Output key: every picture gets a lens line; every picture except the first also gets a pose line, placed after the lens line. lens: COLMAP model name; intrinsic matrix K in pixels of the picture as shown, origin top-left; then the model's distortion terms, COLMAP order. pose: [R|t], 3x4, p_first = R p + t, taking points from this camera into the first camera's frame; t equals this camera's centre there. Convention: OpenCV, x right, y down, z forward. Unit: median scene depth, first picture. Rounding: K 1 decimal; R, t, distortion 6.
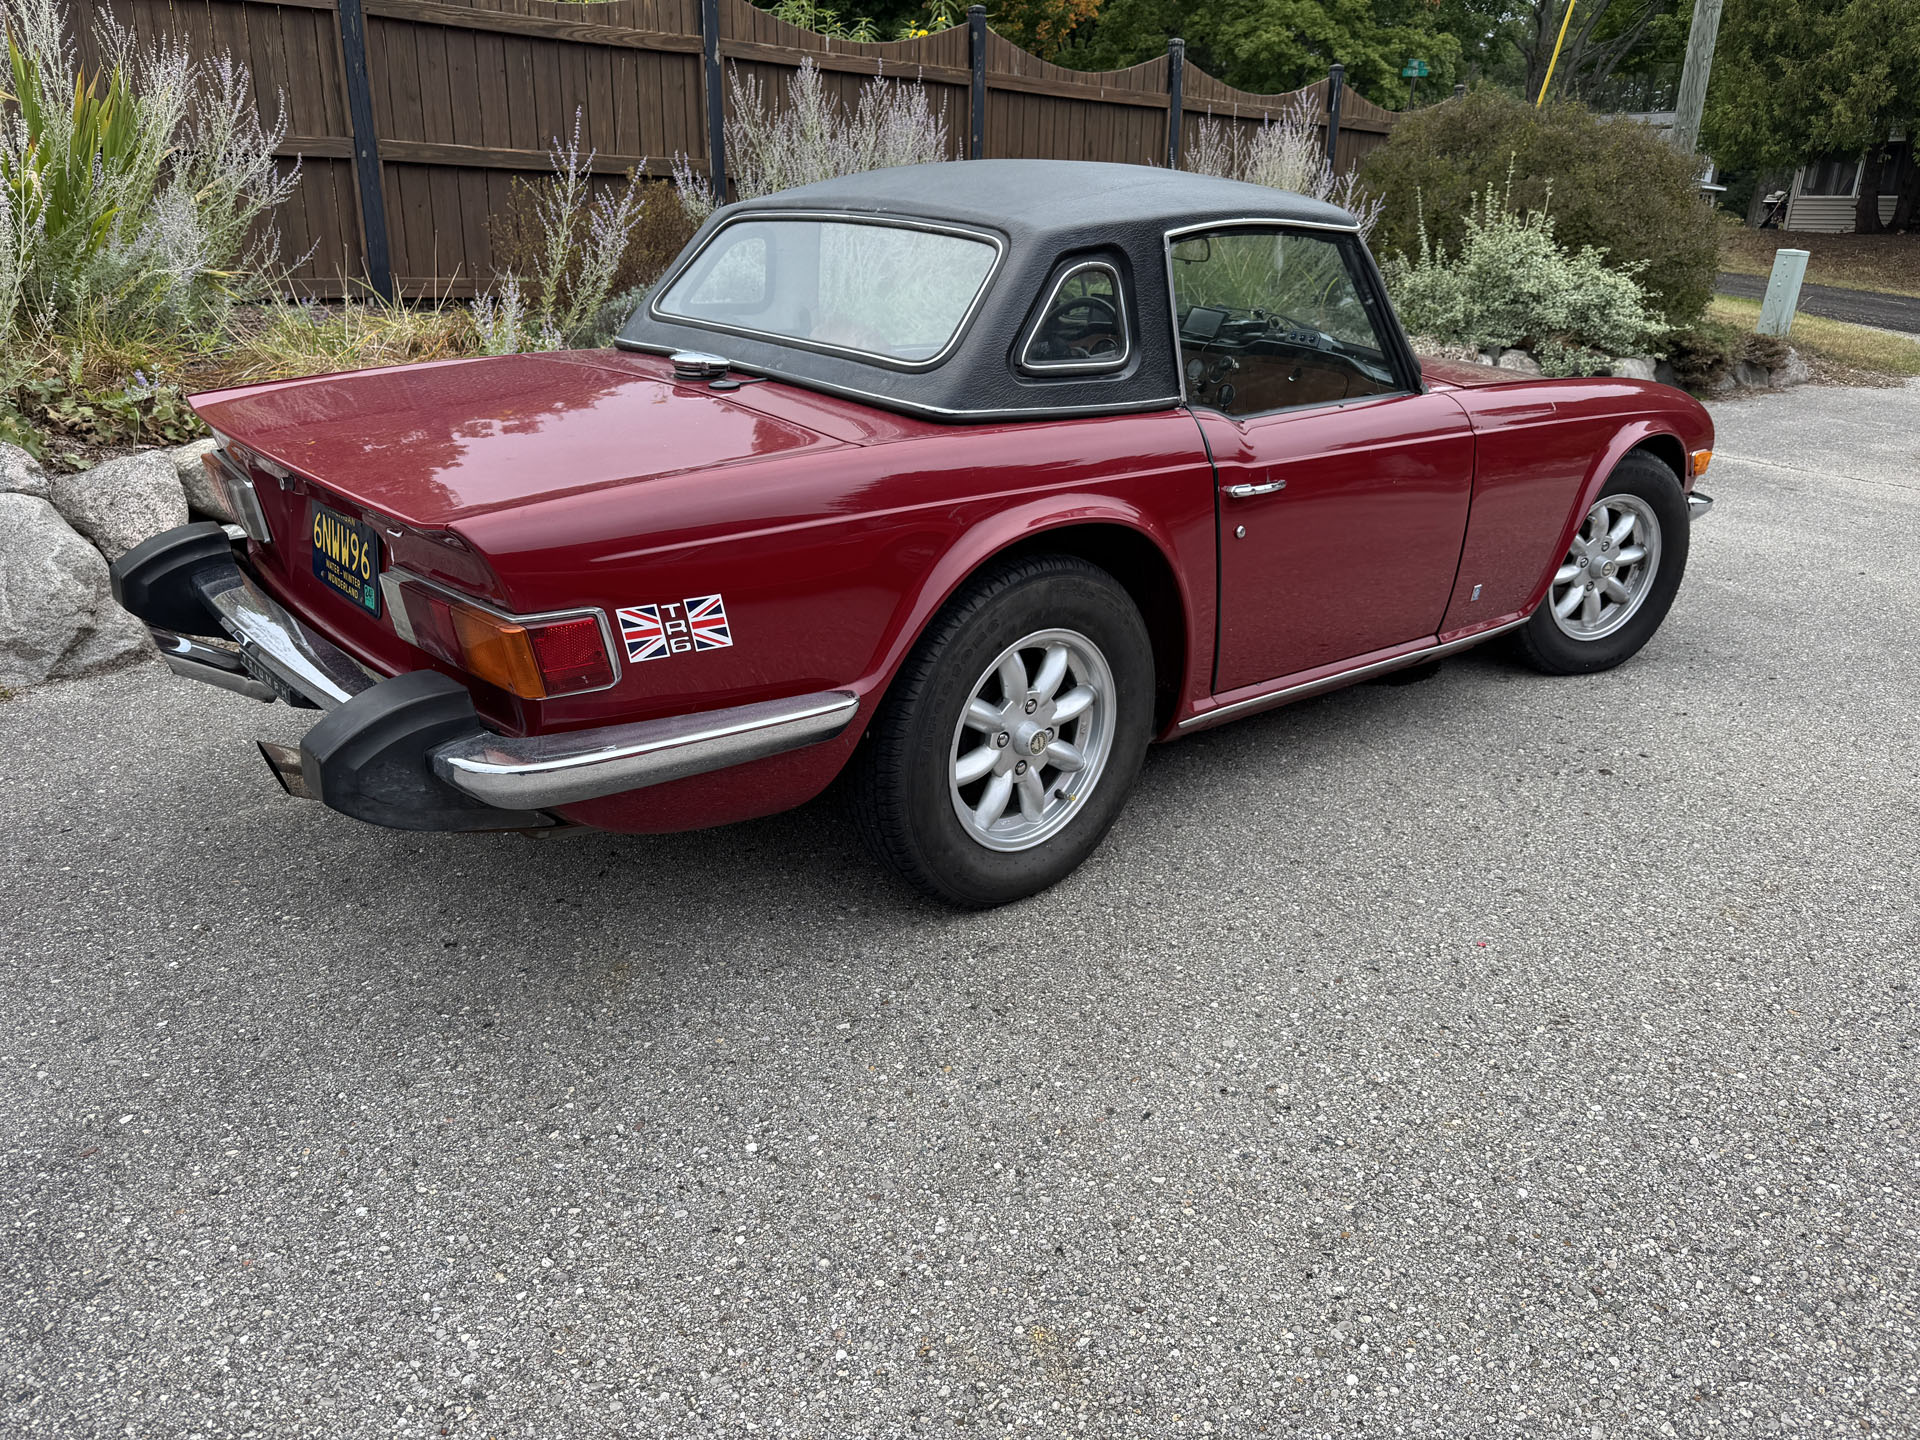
lens RADIAL K [[1371.3, 0, 960.0], [0, 1371.3, 720.0], [0, 0, 1]] dist [0.086224, -0.062577]
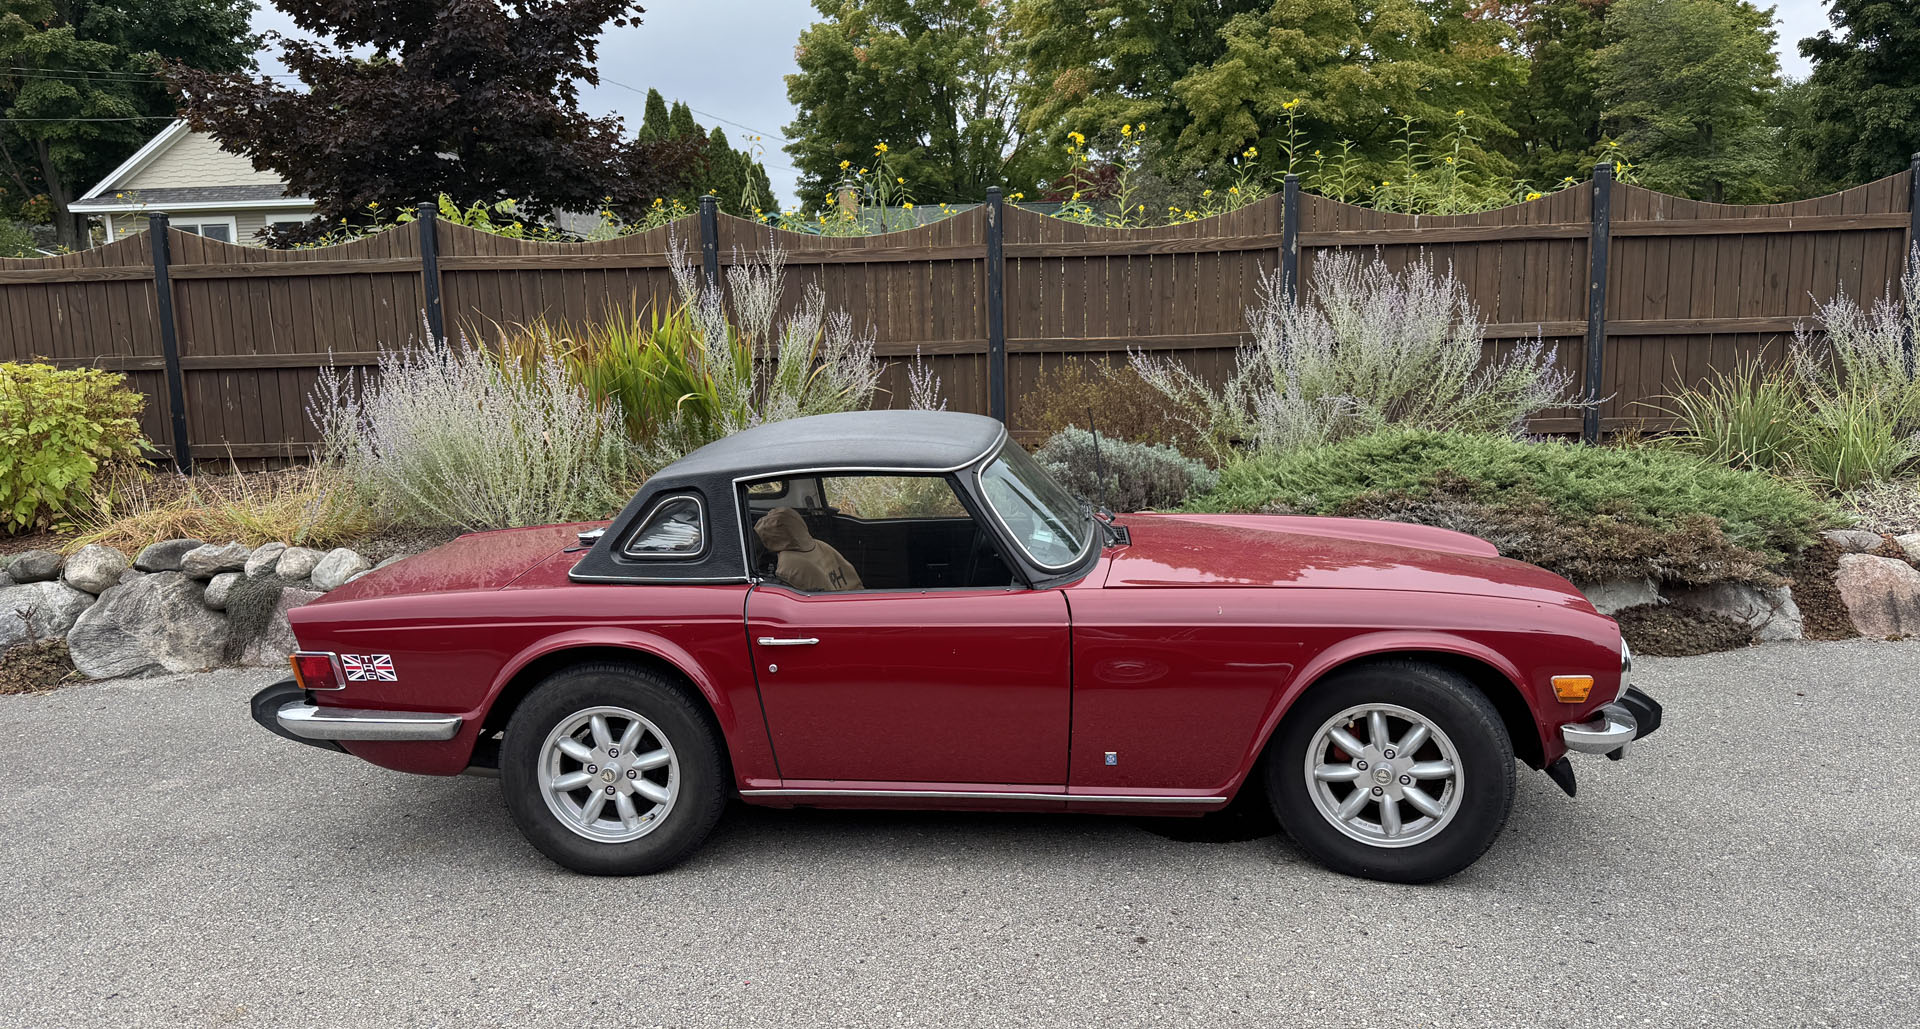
lens RADIAL K [[1375.0, 0, 856.0], [0, 1375.0, 516.5], [0, 0, 1]] dist [0.048819, -0.004095]
pose [[0.690724, 0.053833, -0.721112, 1.176105], [-0.200558, 0.972364, -0.119517, -0.120574], [0.694750, 0.227179, 0.682432, 0.006157]]
